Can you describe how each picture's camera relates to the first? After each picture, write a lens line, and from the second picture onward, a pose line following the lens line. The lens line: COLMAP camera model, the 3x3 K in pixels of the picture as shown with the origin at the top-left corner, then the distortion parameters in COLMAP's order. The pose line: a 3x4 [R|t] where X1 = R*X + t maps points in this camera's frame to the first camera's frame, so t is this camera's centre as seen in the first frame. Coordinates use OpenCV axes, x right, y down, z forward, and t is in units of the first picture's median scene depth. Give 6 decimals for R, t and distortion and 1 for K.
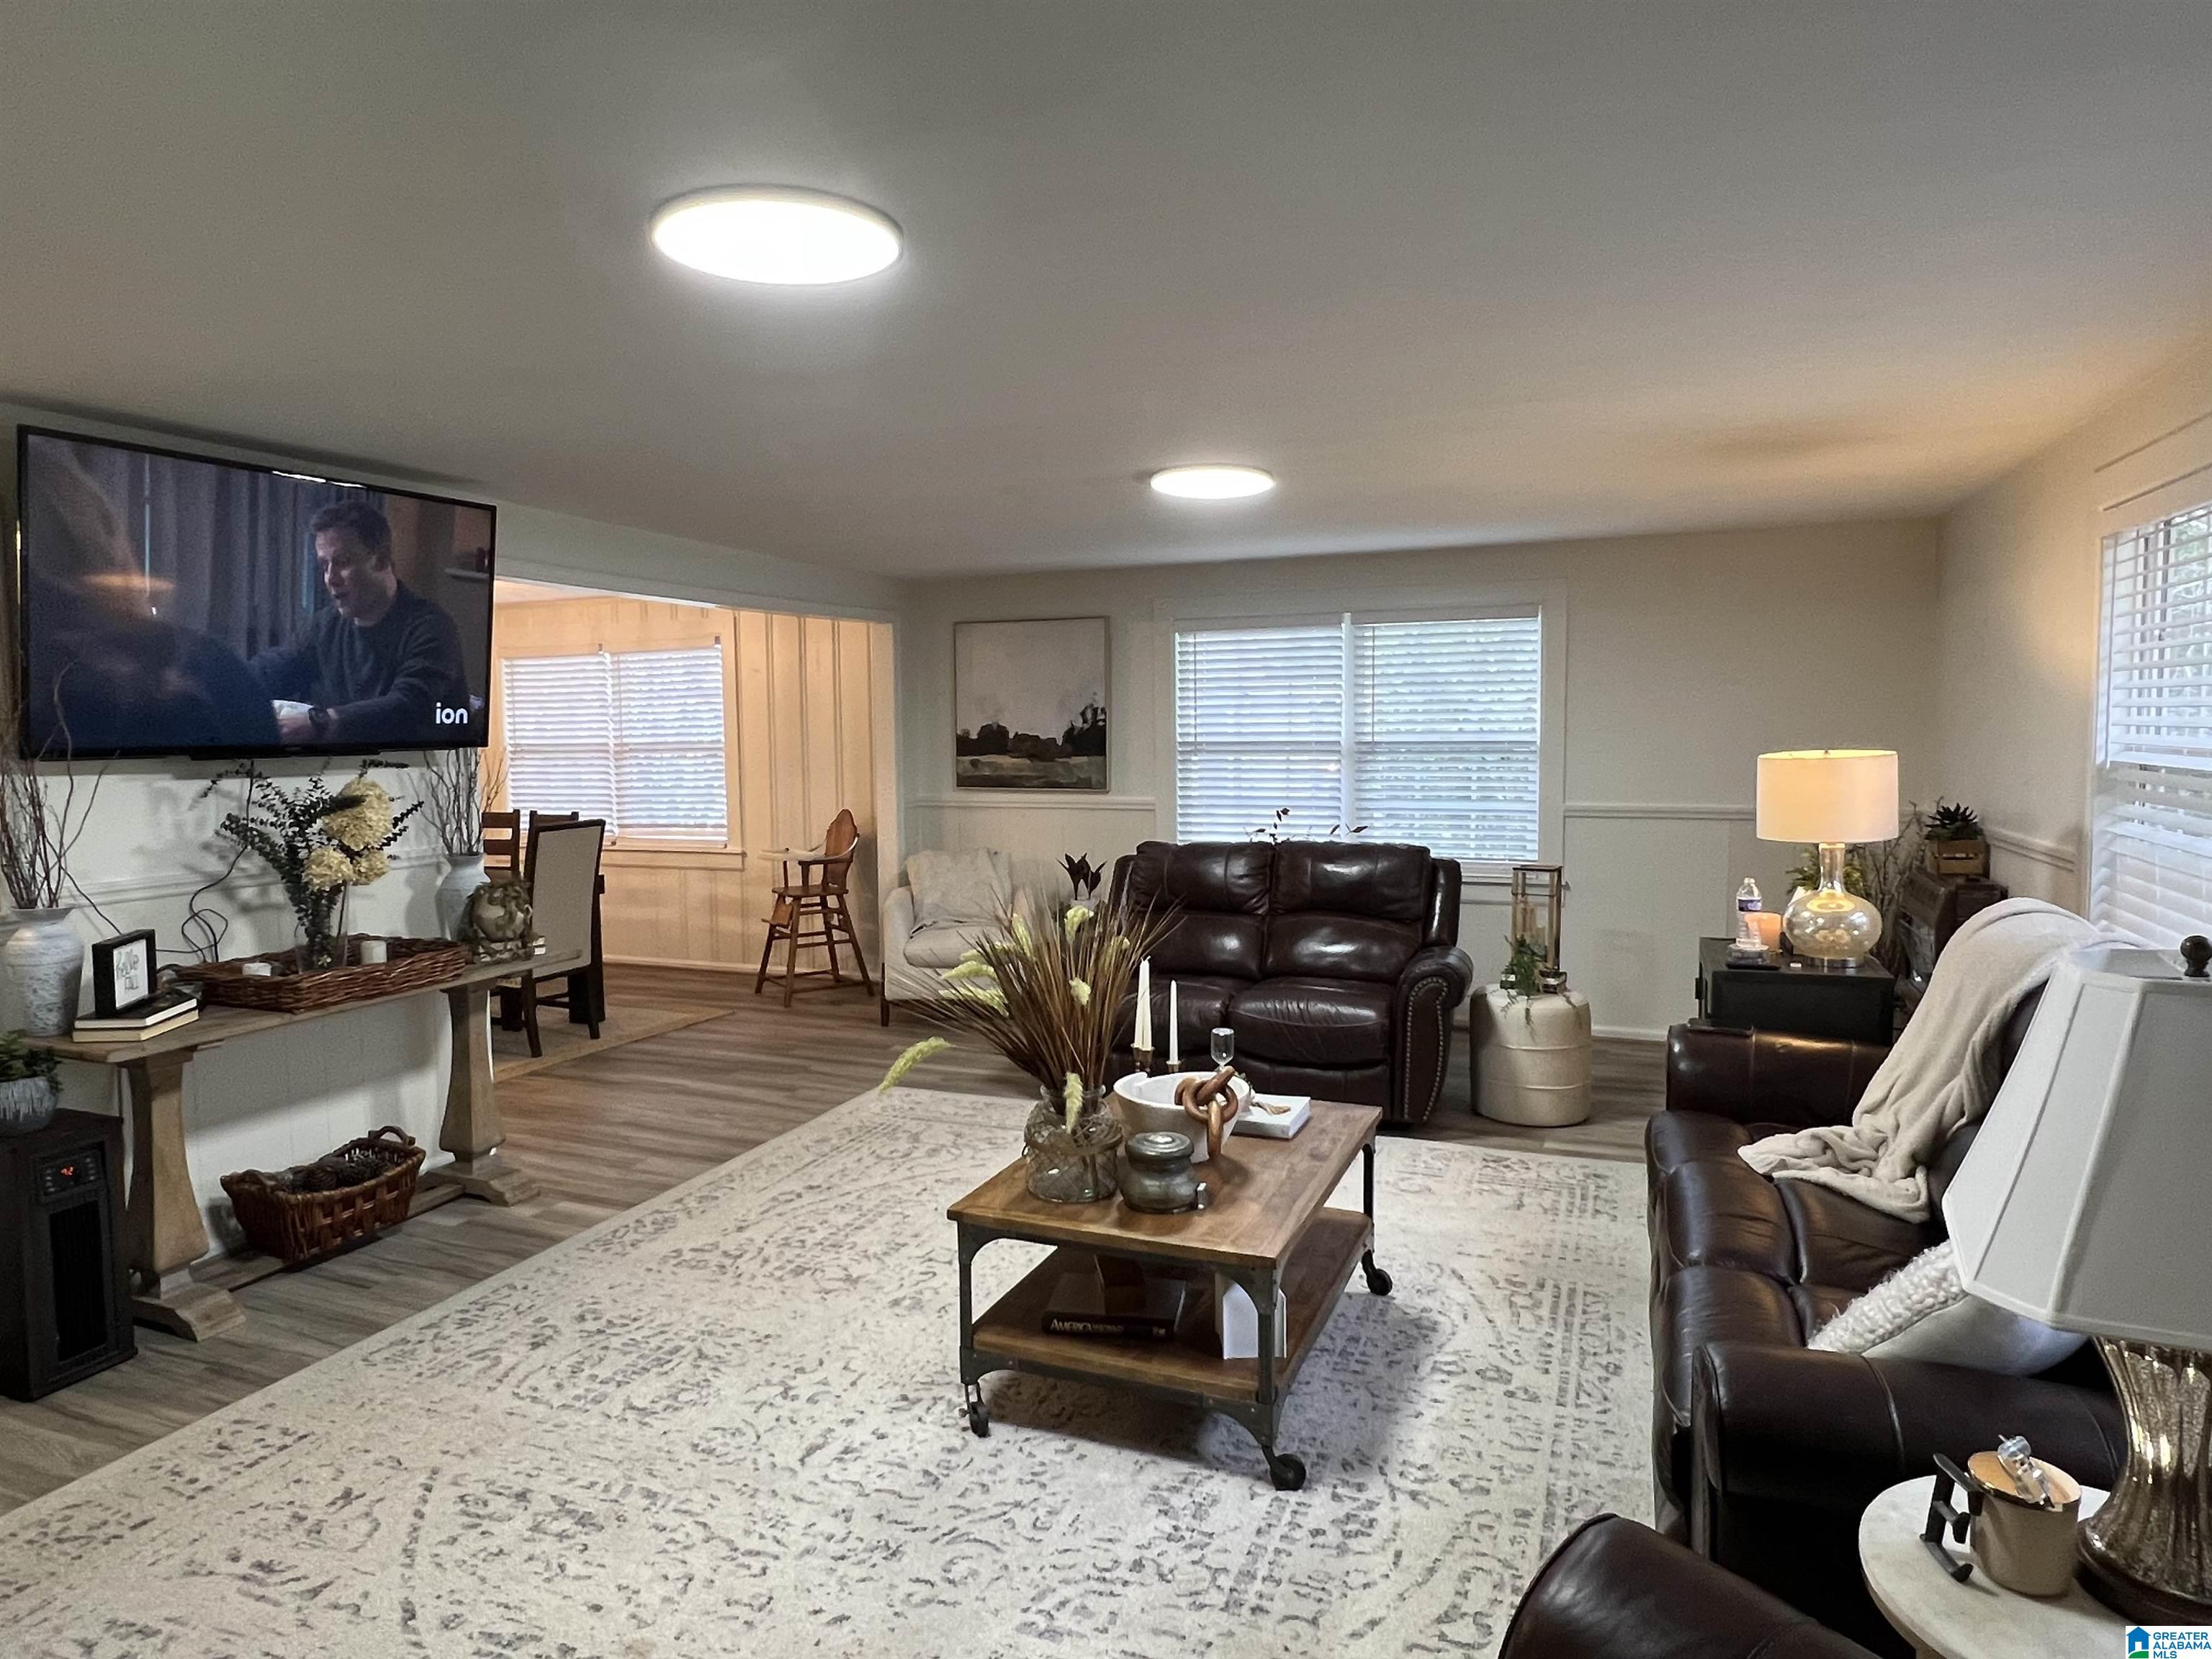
lens RADIAL K [[1330.8, 0, 1106.6], [0, 1330.8, 816.9], [0, 0, 1]] dist [-0.006589, 0.000266]
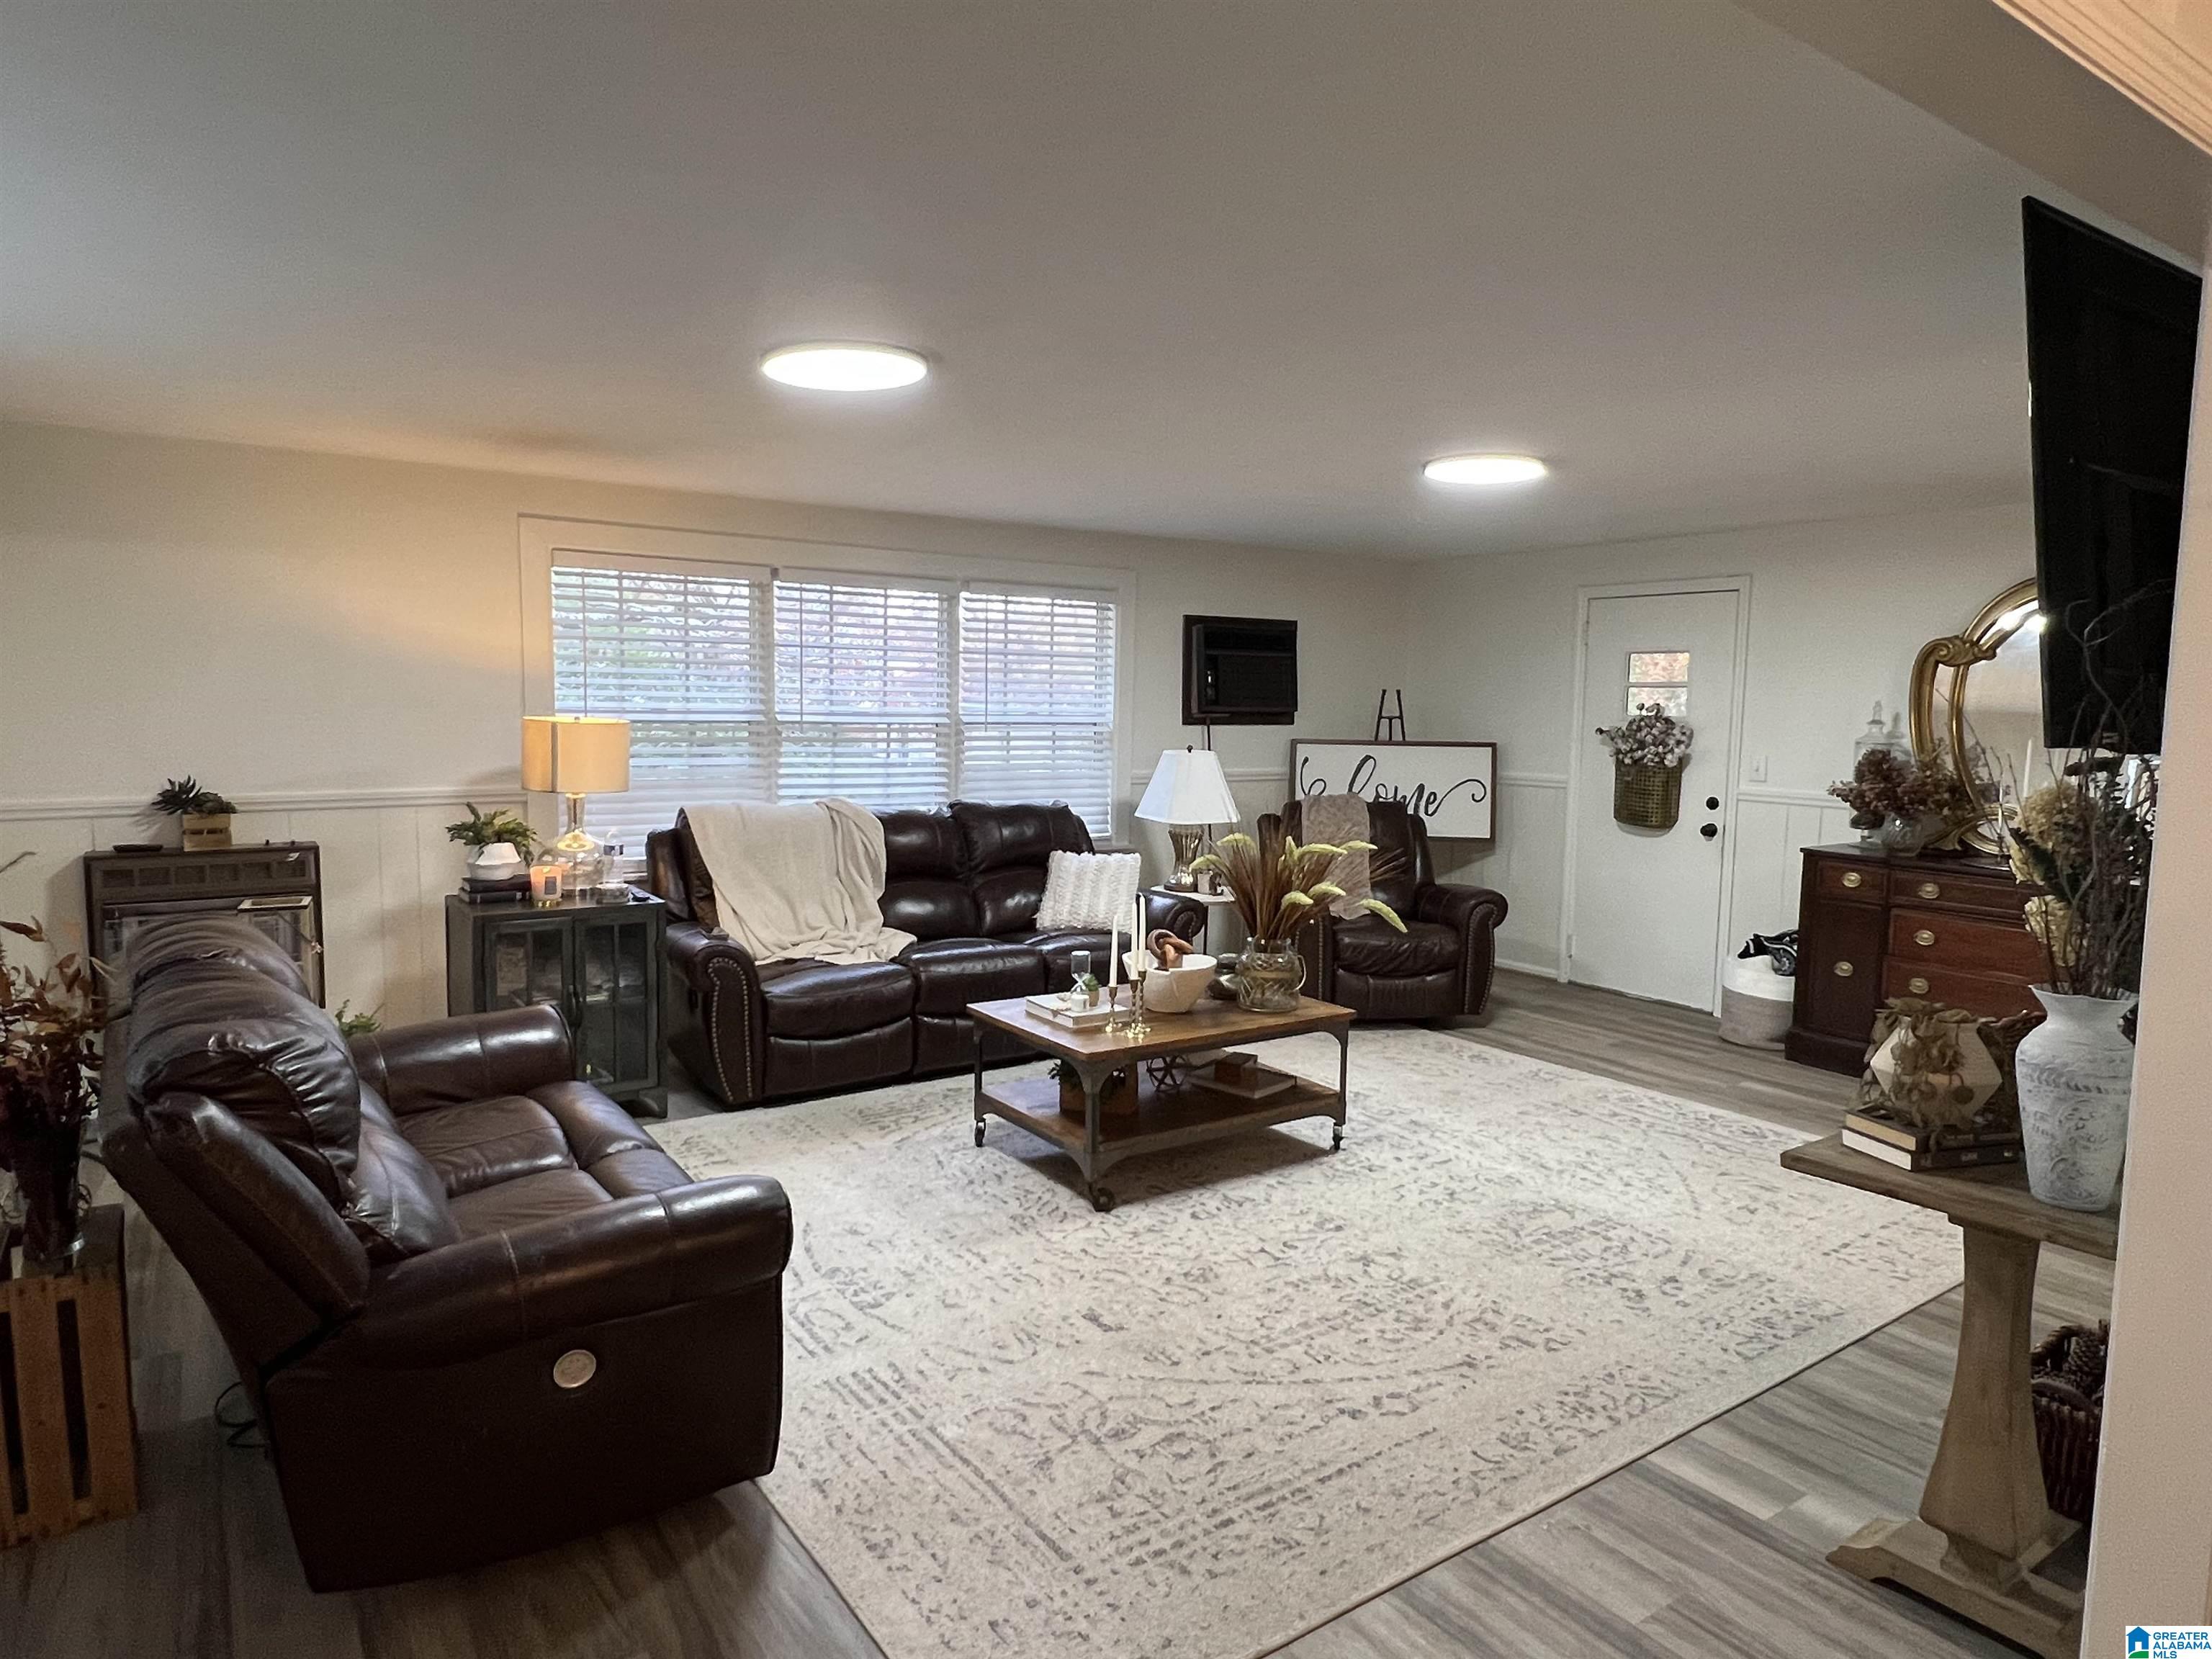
lens RADIAL K [[1330.8, 0, 1111.1], [0, 1330.8, 830.4], [0, 0, 1]] dist [-0.006589, 0.000266]
pose [[-0.840317, -0.056801, 0.539112, -0.540603], [0.032274, 0.987489, 0.154348, -0.121488], [-0.541134, 0.147100, -0.827970, 1.851862]]
